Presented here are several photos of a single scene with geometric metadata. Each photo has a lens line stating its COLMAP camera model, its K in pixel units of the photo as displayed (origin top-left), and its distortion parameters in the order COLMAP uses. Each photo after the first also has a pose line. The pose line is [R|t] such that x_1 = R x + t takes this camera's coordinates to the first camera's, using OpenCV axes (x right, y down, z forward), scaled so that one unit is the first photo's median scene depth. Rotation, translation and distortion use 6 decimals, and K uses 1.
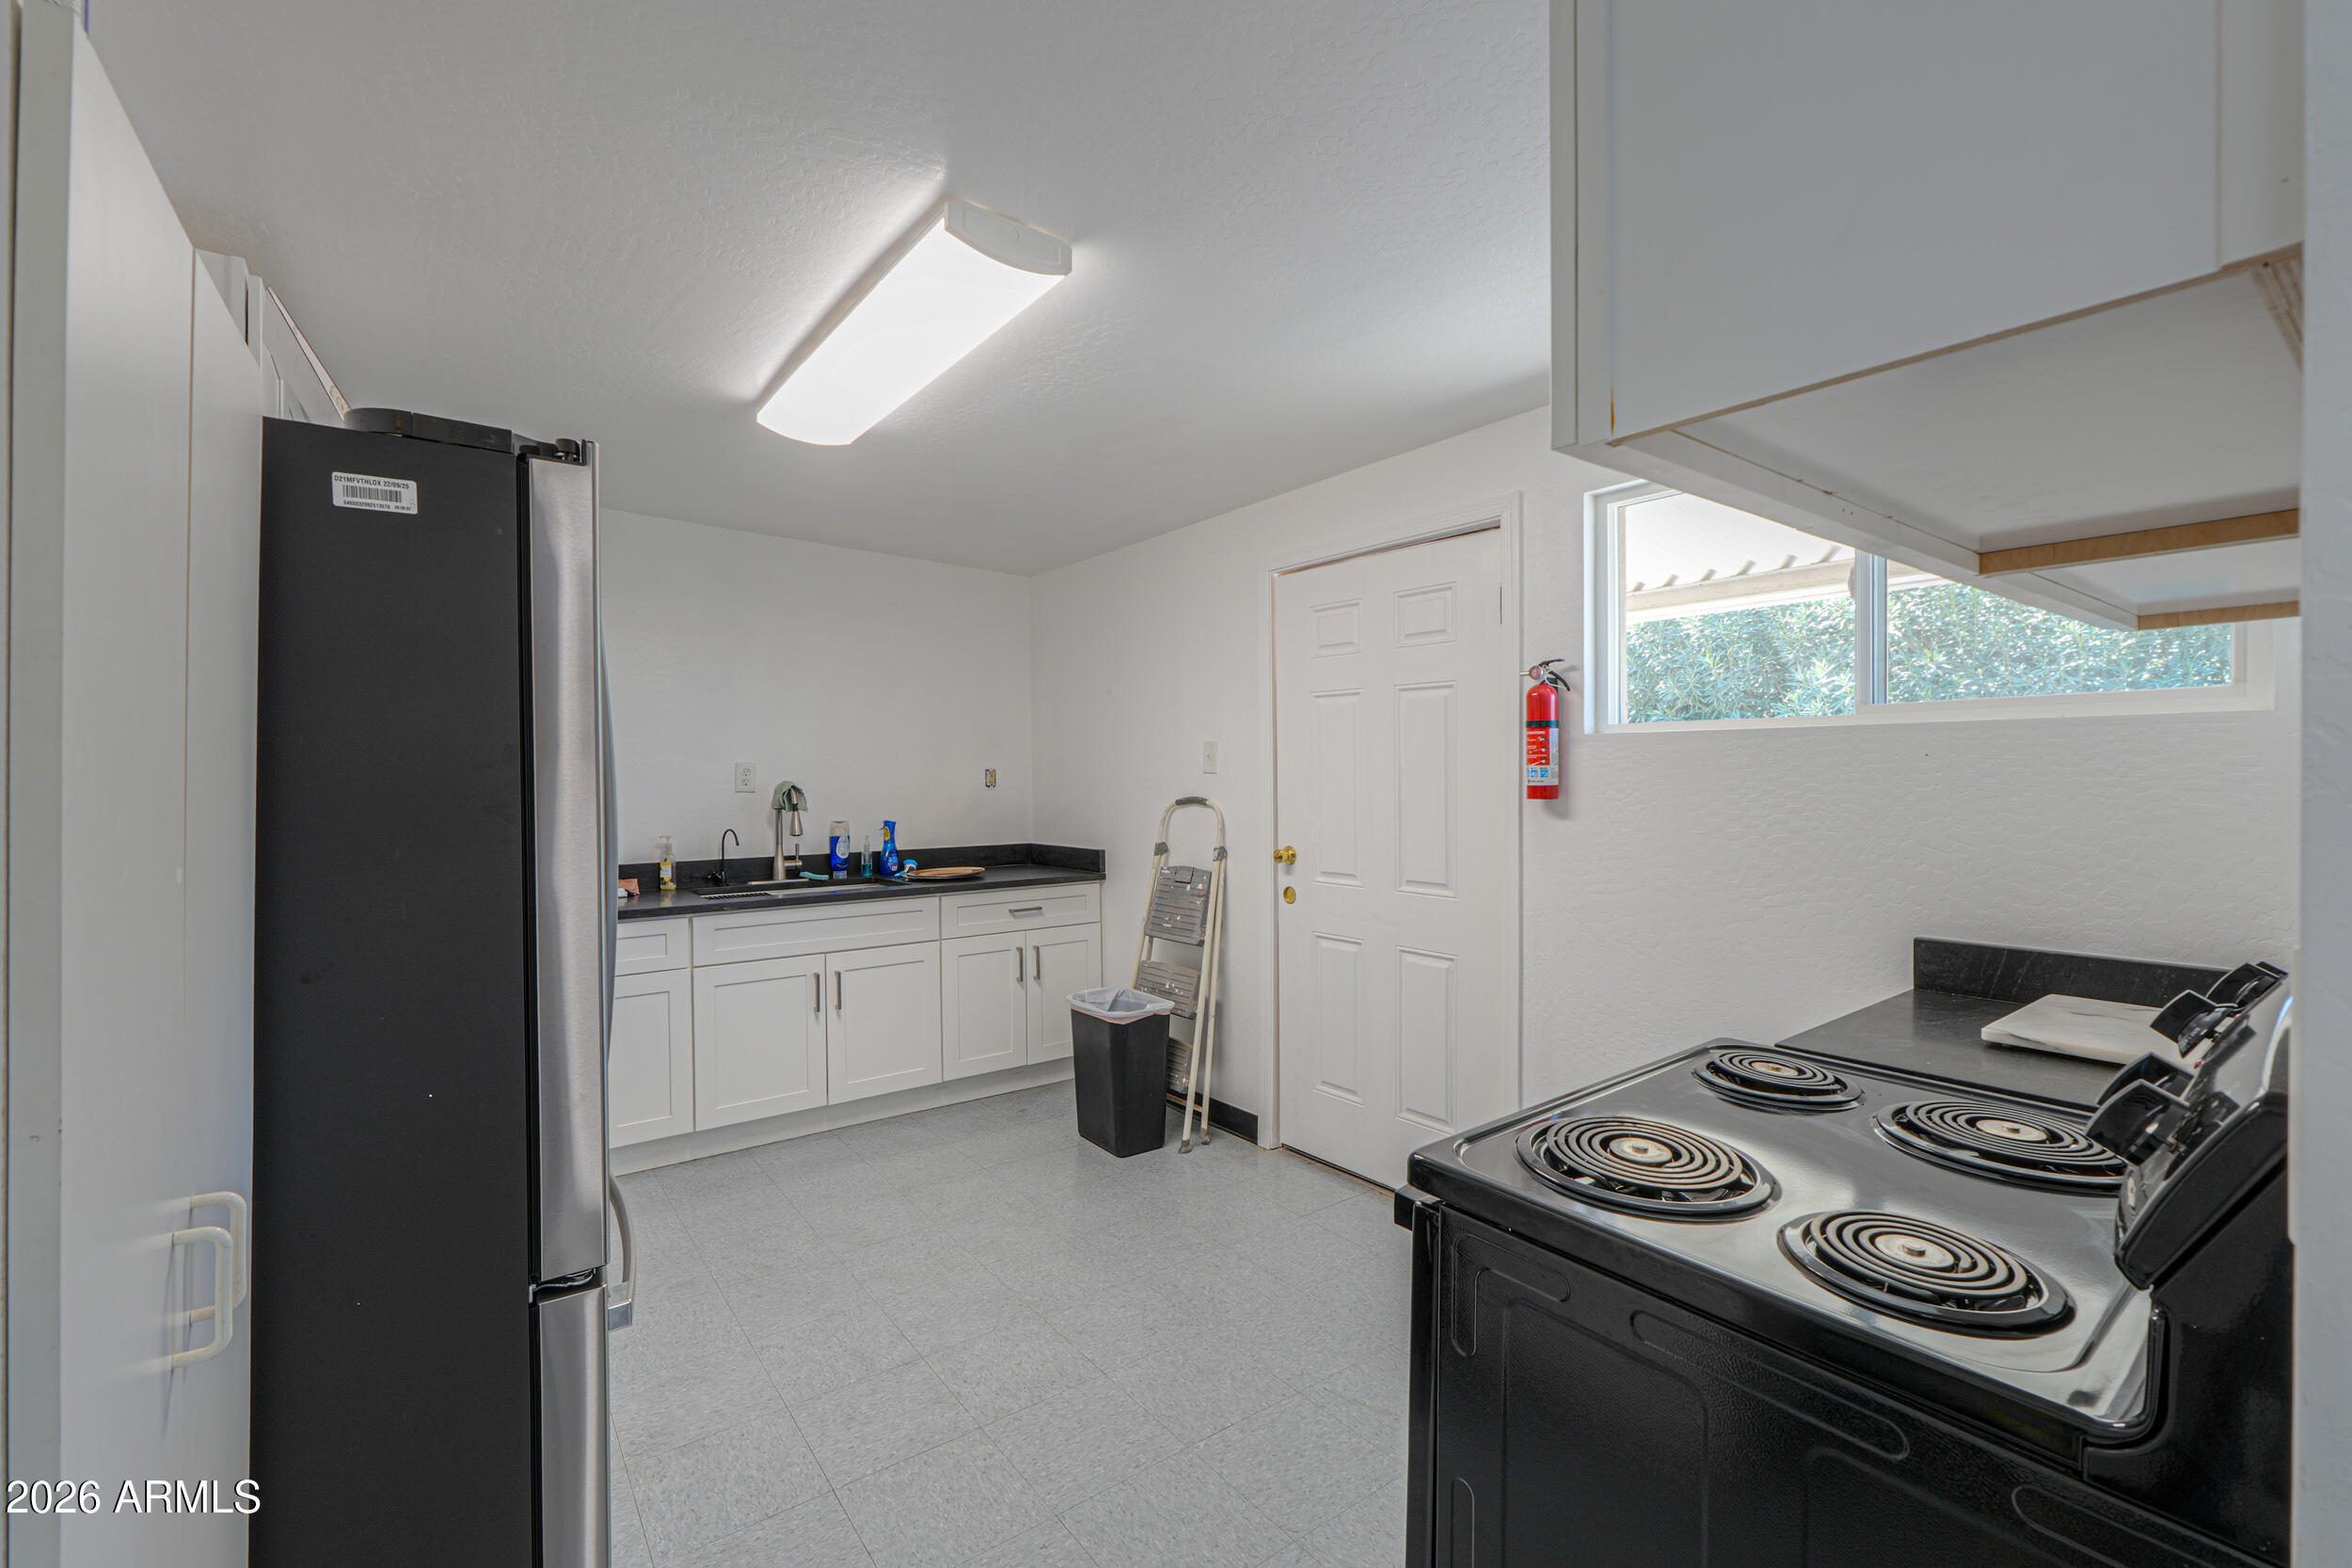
lens RADIAL K [[998.5, 0, 1169.5], [0, 998.5, 782.3], [0, 0, 1]] dist [-0.004562, 0.002125]
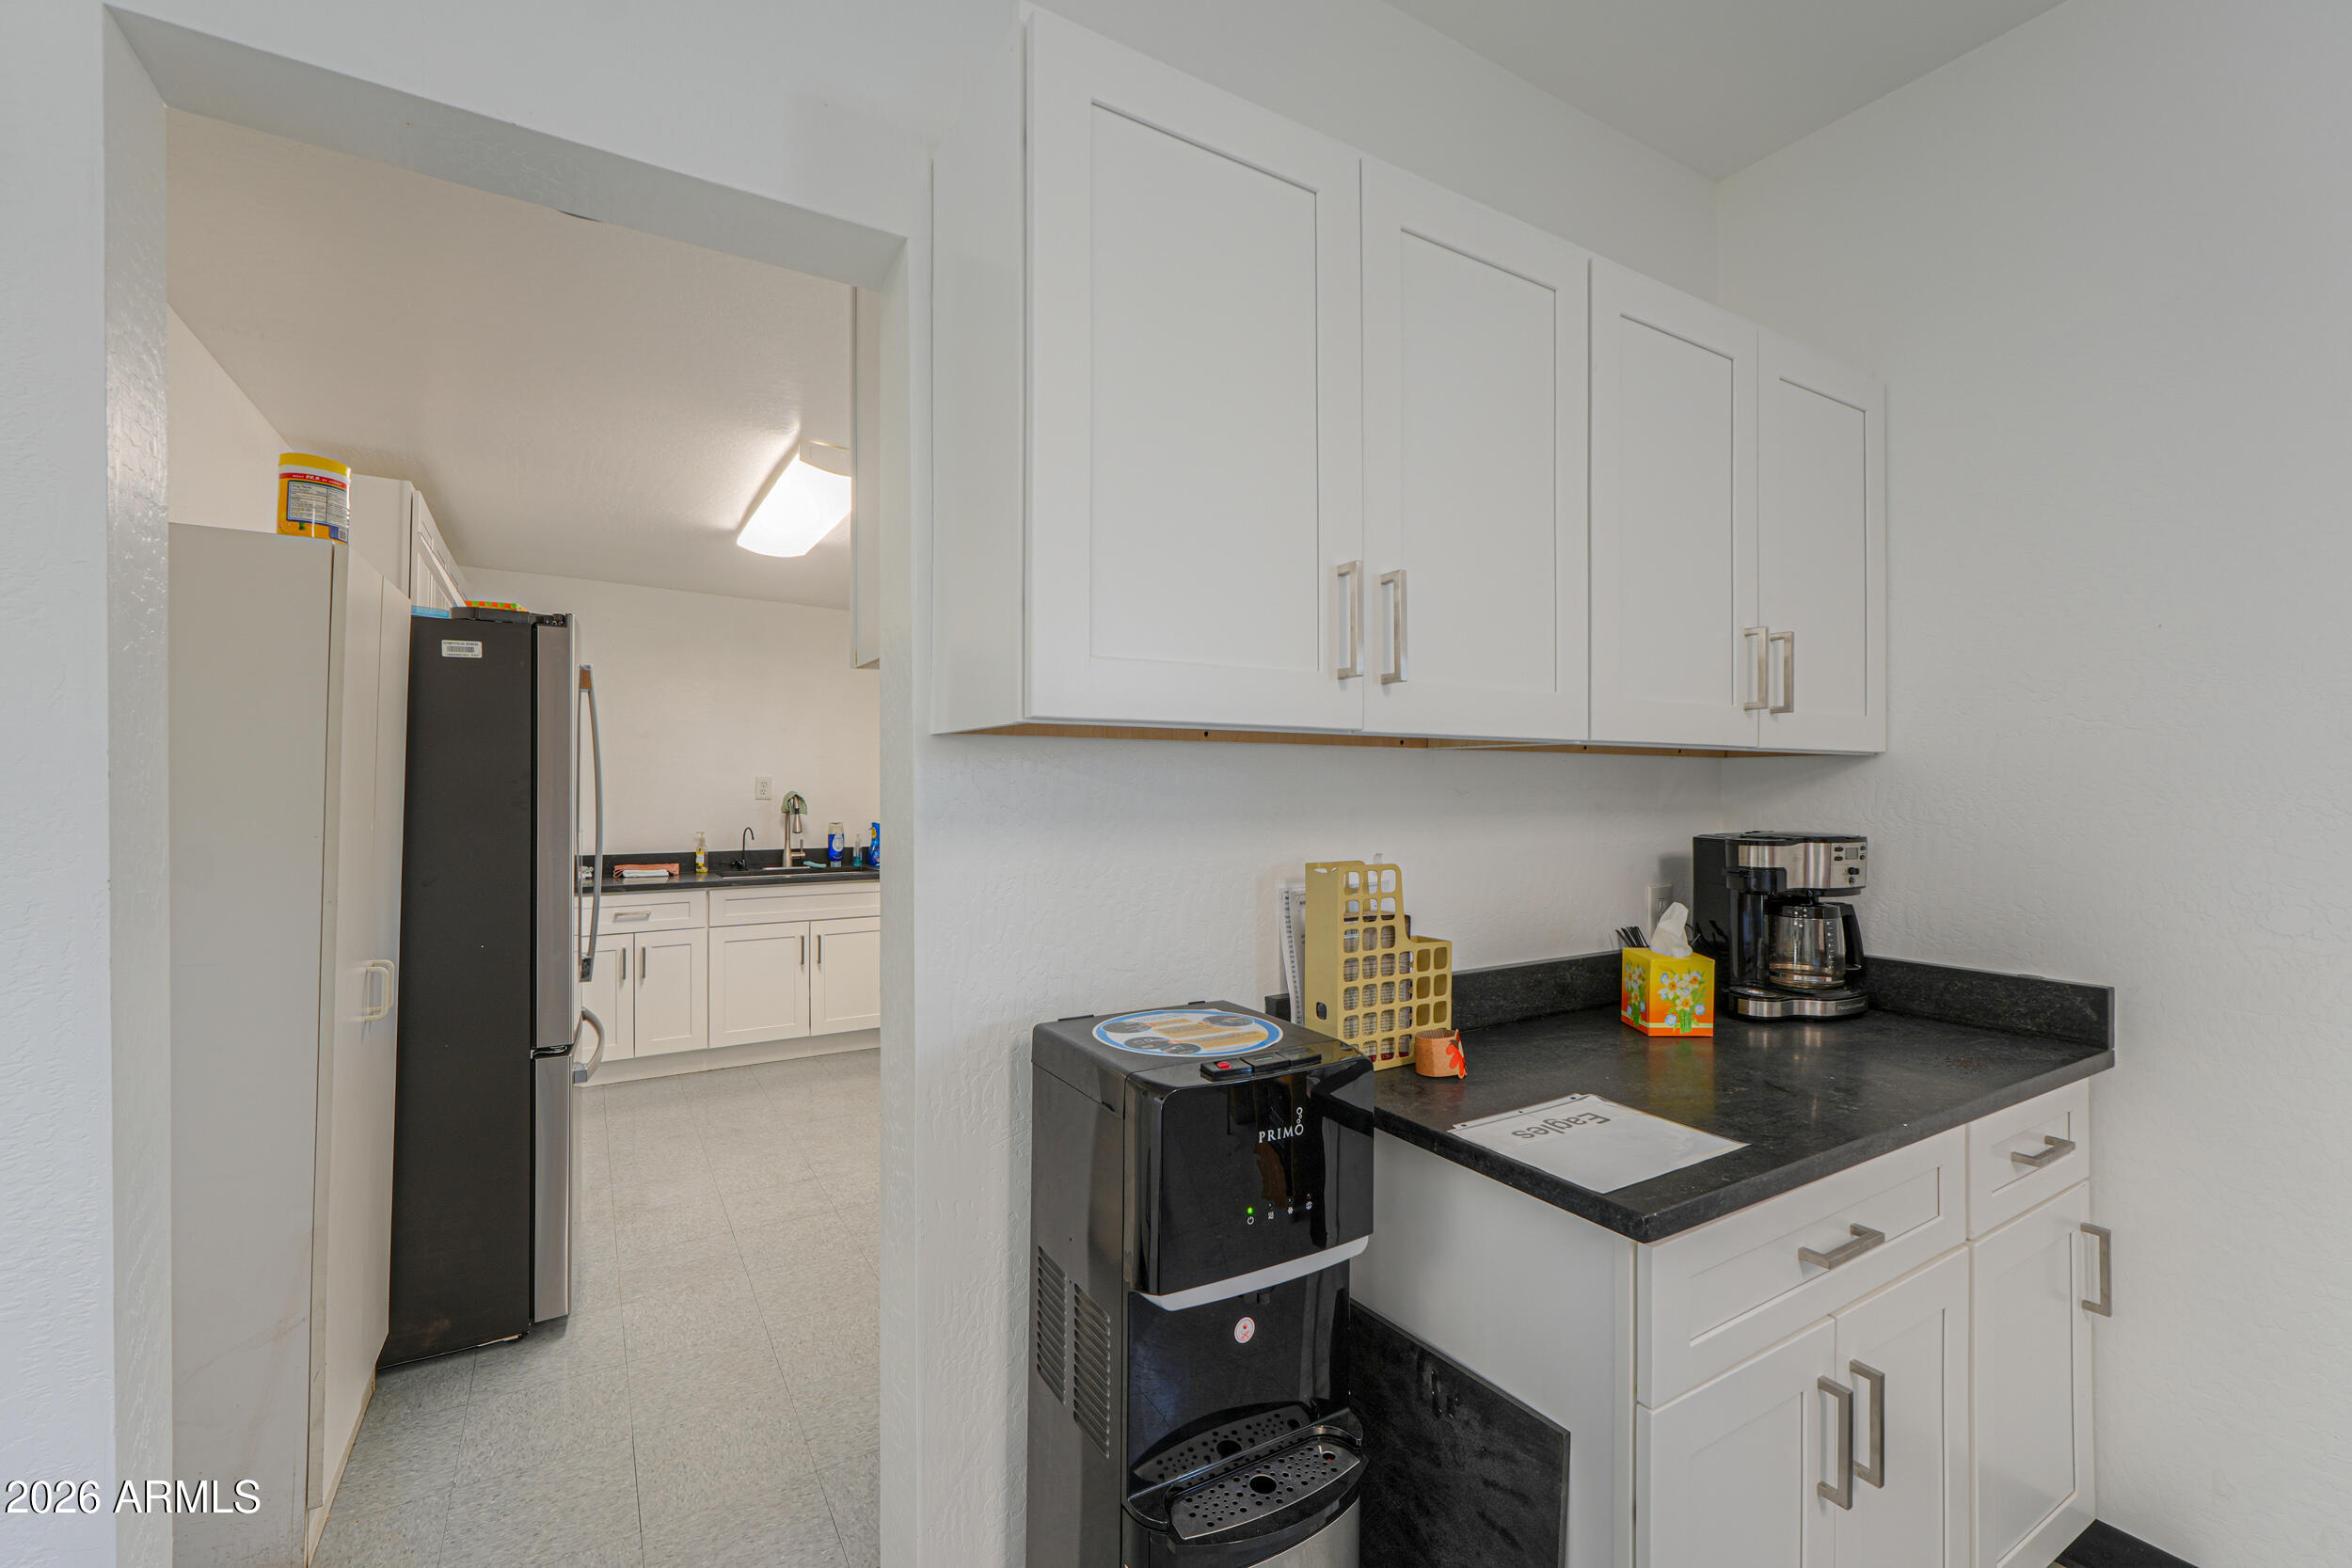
lens RADIAL K [[998.5, 0, 1182.5], [0, 998.5, 778.2], [0, 0, 1]] dist [-0.004562, 0.002125]
pose [[0.995599, 0.007193, -0.093442, 0.266642], [-0.008870, 0.999807, -0.017540, 0.000130], [0.093297, 0.018292, 0.995470, -0.274814]]
